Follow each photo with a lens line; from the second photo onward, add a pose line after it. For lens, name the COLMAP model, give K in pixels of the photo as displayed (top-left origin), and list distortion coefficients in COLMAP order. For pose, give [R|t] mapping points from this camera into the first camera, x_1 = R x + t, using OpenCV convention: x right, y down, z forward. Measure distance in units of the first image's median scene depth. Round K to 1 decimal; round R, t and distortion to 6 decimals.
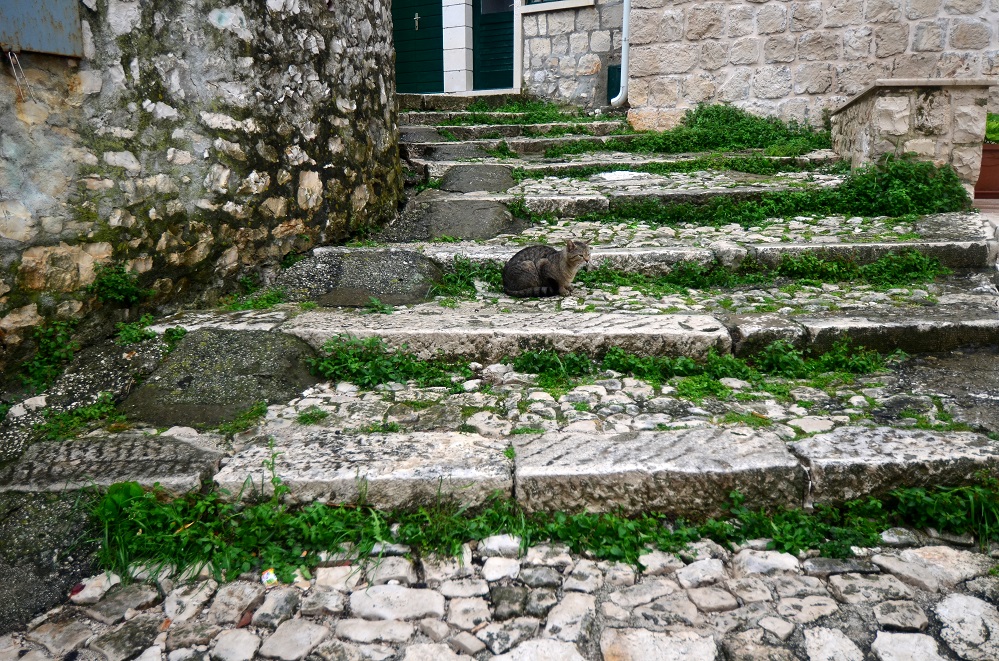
lens RADIAL K [[803.5, 0, 499.5], [0, 803.5, 330.5], [0, 0, 1]] dist [0.089492, -0.103483]
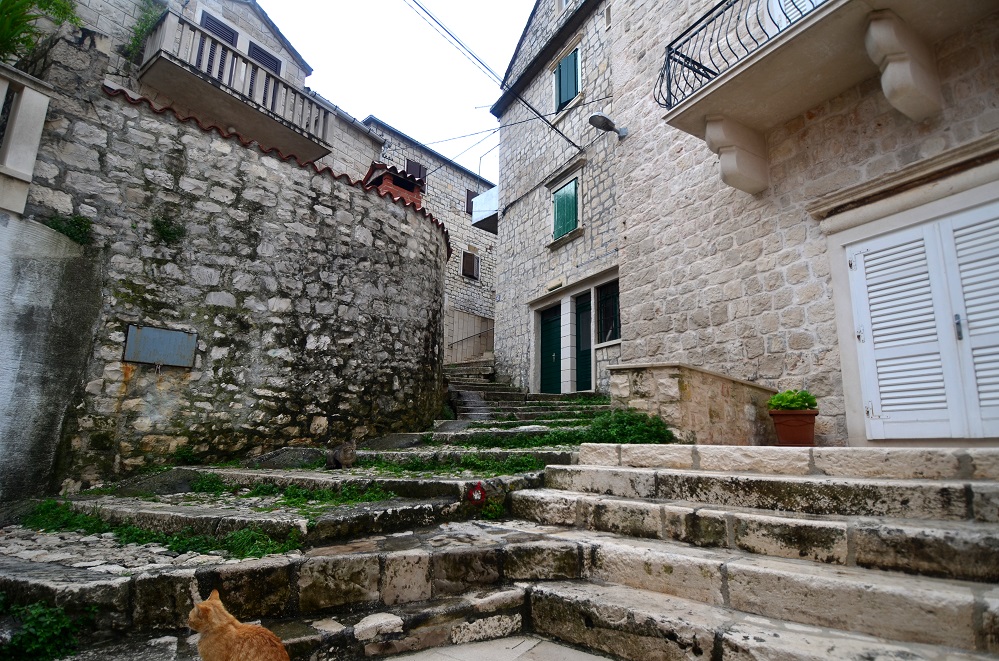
lens RADIAL K [[518.4, 0, 500.4], [0, 518.4, 343.2], [0, 0, 1]] dist [0.050310, -0.051123]
pose [[0.882261, -0.072386, -0.465162, 0.905011], [-0.120001, 0.920884, -0.370907, 0.087077], [0.455209, 0.383056, 0.803774, 0.025937]]
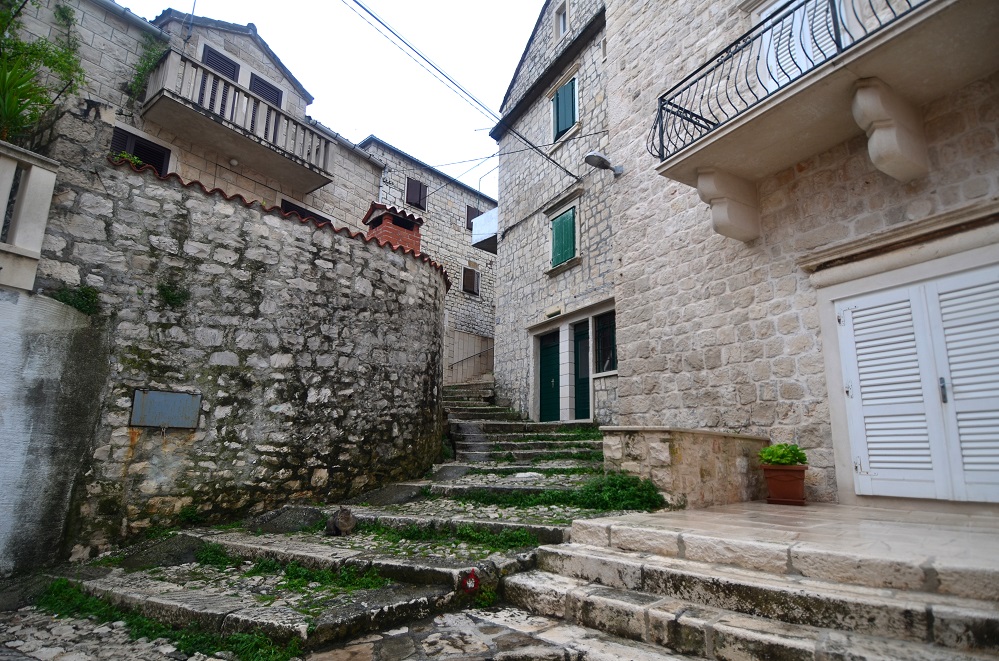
lens RADIAL K [[519.5, 0, 500.5], [0, 519.5, 343.0], [0, 0, 1]] dist [0.051201, -0.051599]
pose [[0.880382, -0.077456, -0.467898, 0.947514], [-0.117980, 0.919792, -0.374250, -0.038115], [0.459357, 0.384686, 0.800630, -0.054019]]
